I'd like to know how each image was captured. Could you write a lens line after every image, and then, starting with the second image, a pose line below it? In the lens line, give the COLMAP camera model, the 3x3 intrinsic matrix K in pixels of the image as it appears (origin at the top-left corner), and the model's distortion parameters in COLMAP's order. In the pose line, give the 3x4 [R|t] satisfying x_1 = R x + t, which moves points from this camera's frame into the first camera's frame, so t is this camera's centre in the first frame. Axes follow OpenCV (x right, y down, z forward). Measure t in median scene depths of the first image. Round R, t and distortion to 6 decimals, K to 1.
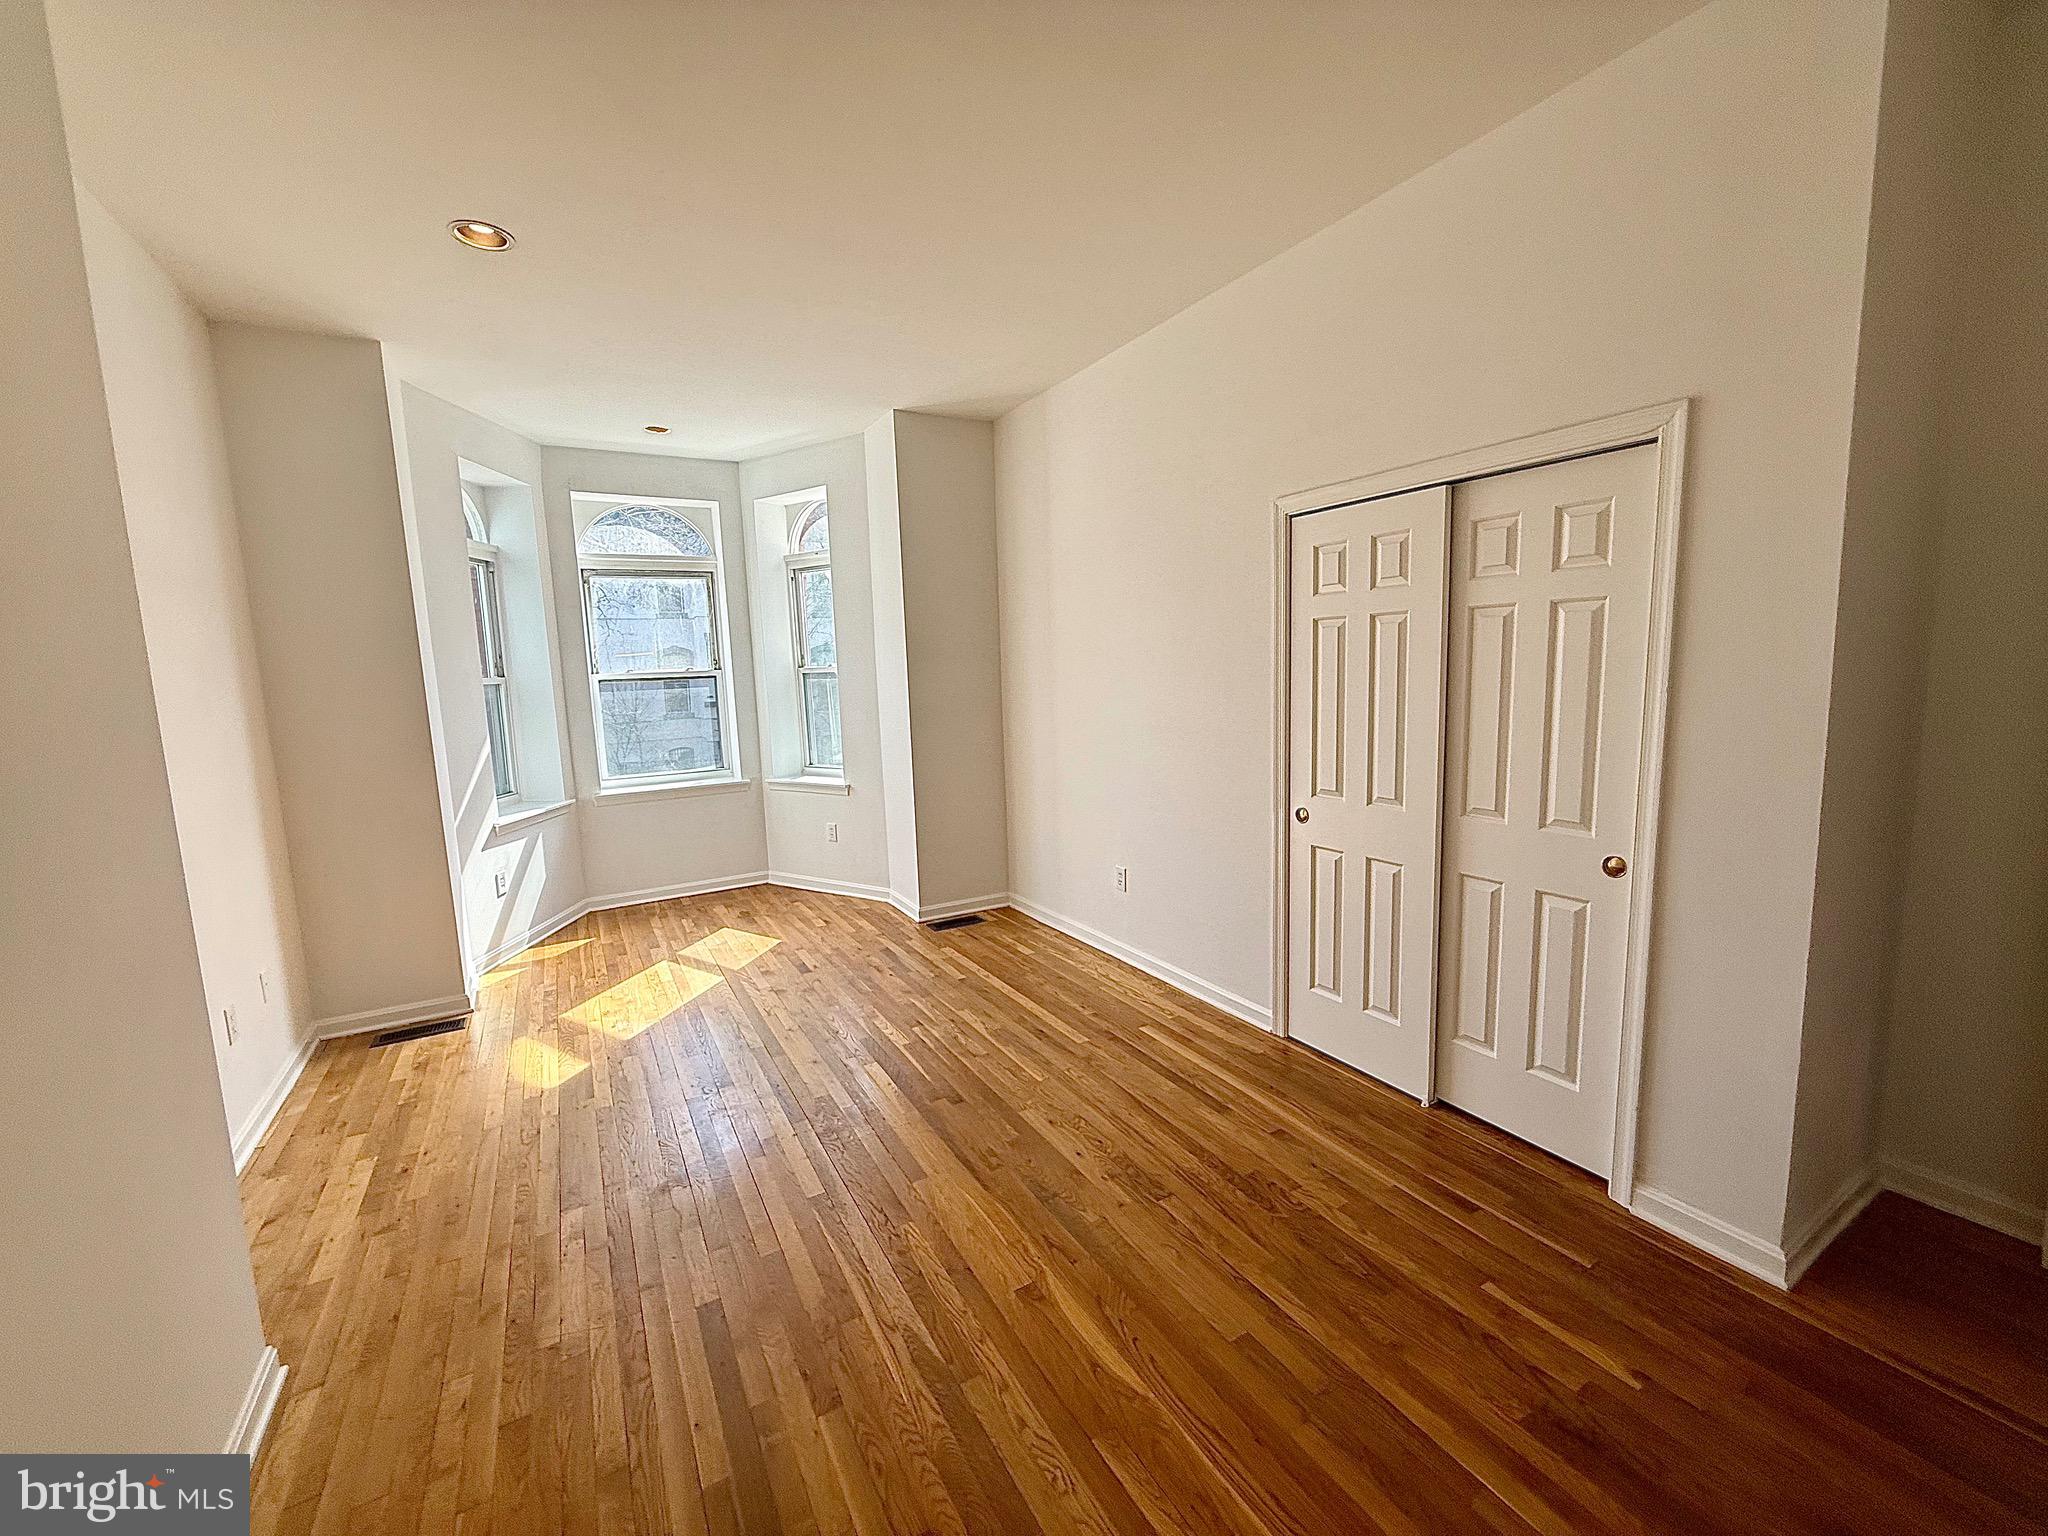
lens RADIAL K [[815.8, 0, 1028.6], [0, 815.8, 766.9], [0, 0, 1]] dist [0.000449, -0.000164]
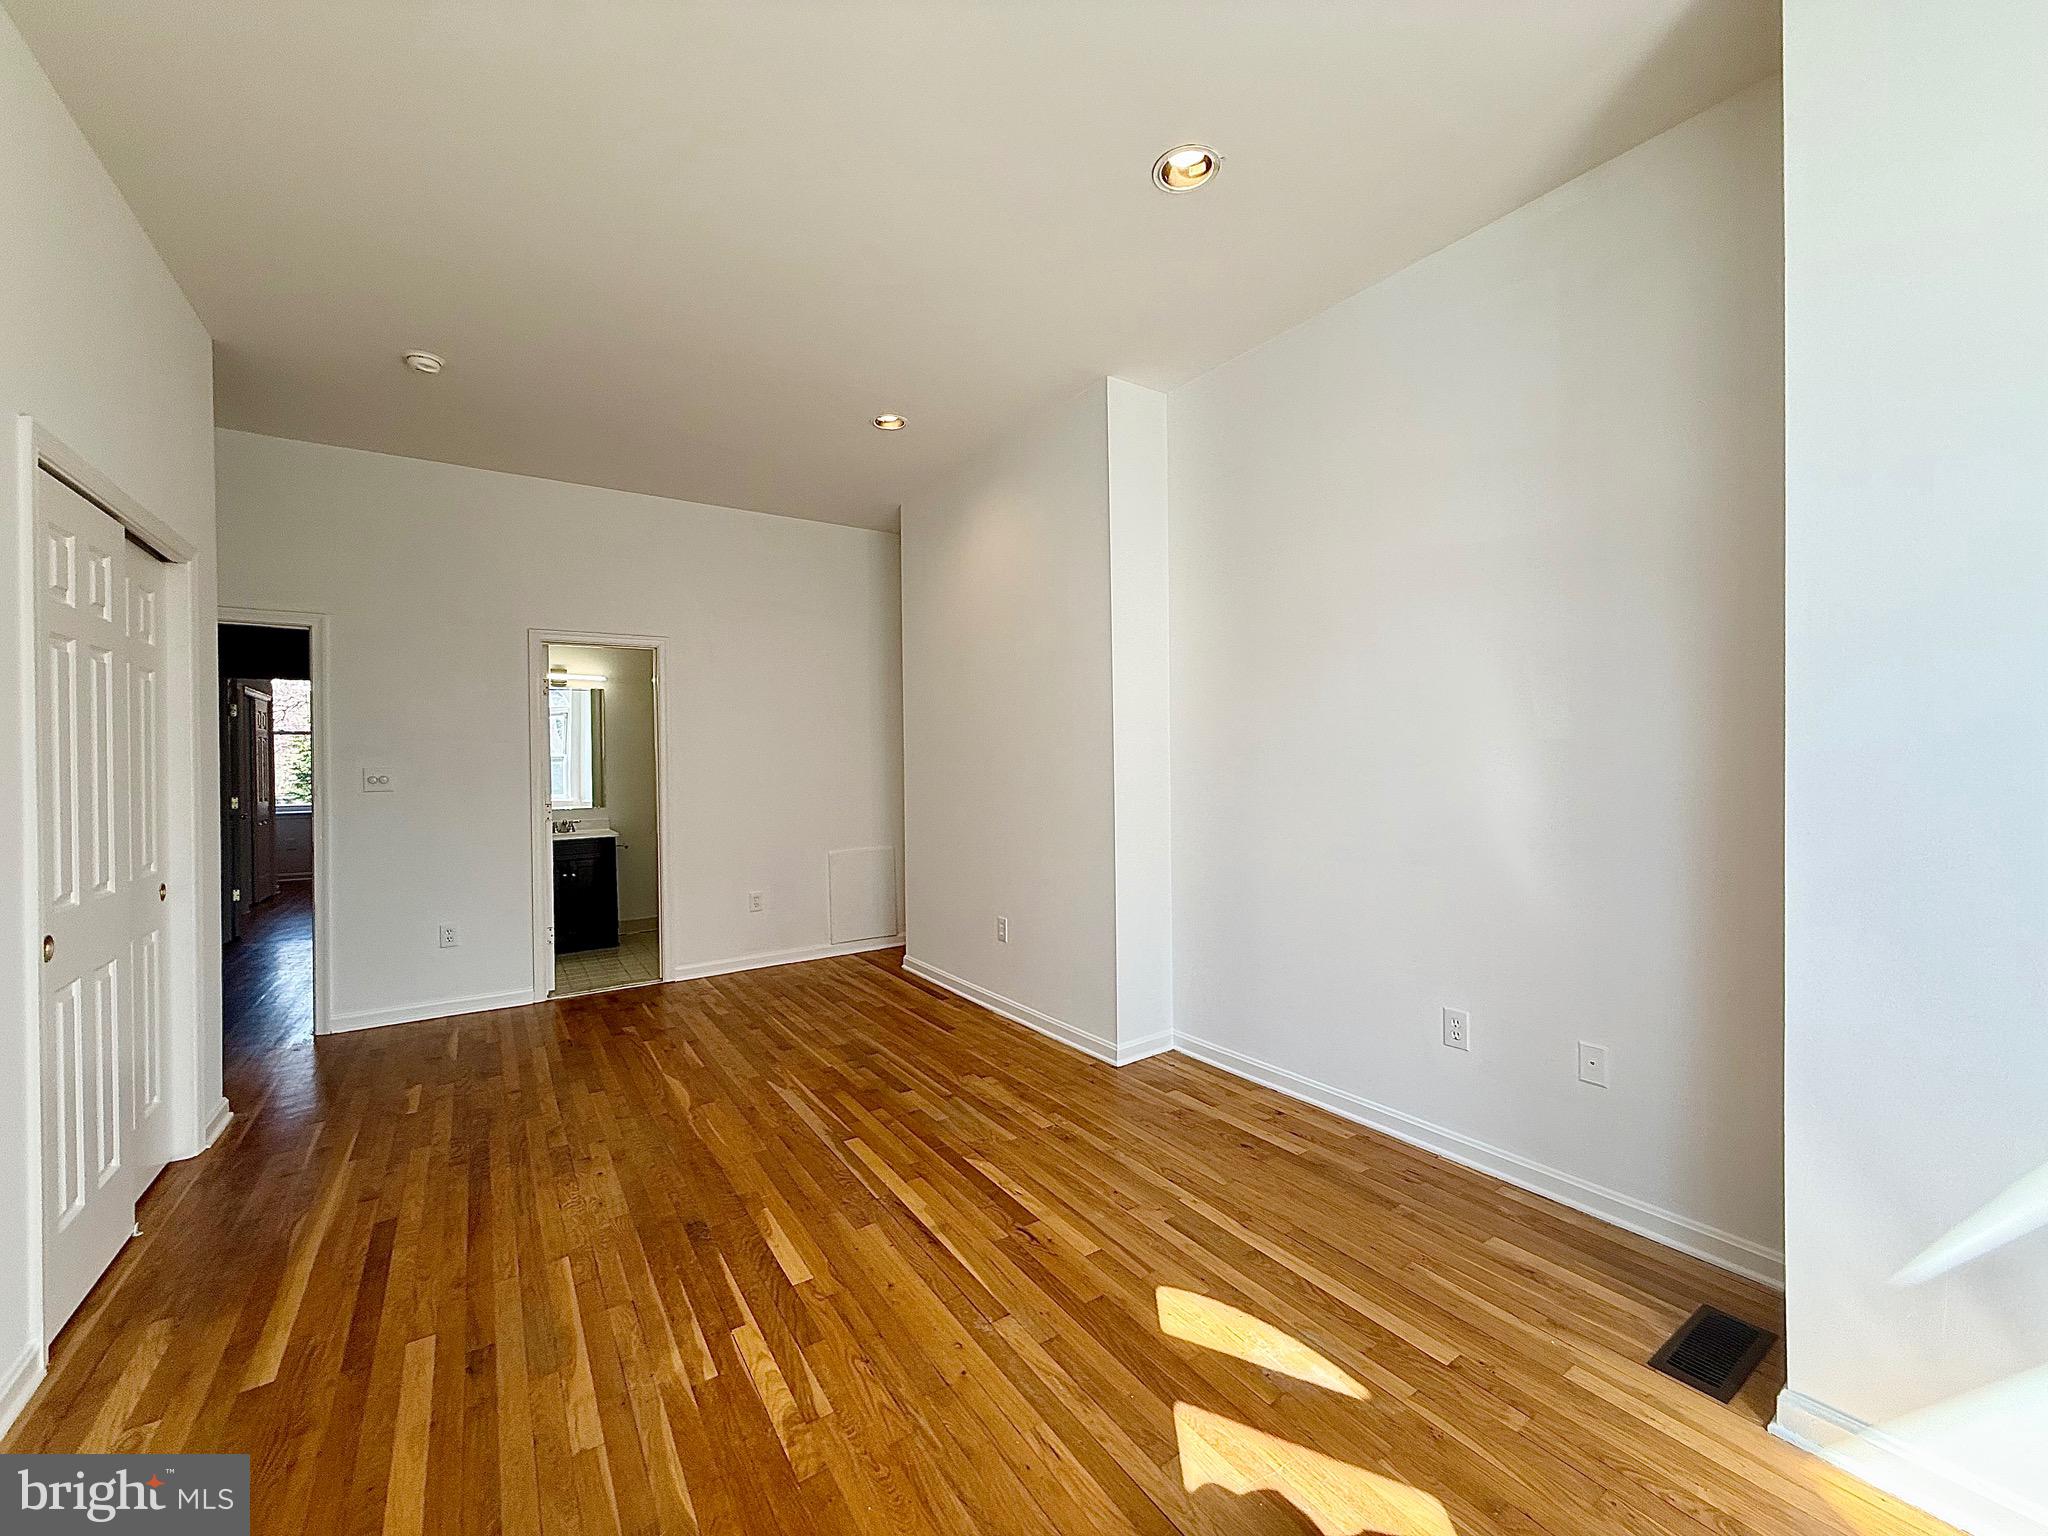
lens RADIAL K [[815.8, 0, 1022.9], [0, 815.8, 764.5], [0, 0, 1]] dist [0.000449, -0.000164]
pose [[-0.996922, 0.046388, -0.063204, -0.396200], [0.037712, 0.990513, 0.132145, -0.143668], [0.068734, 0.129355, -0.989213, 1.829328]]
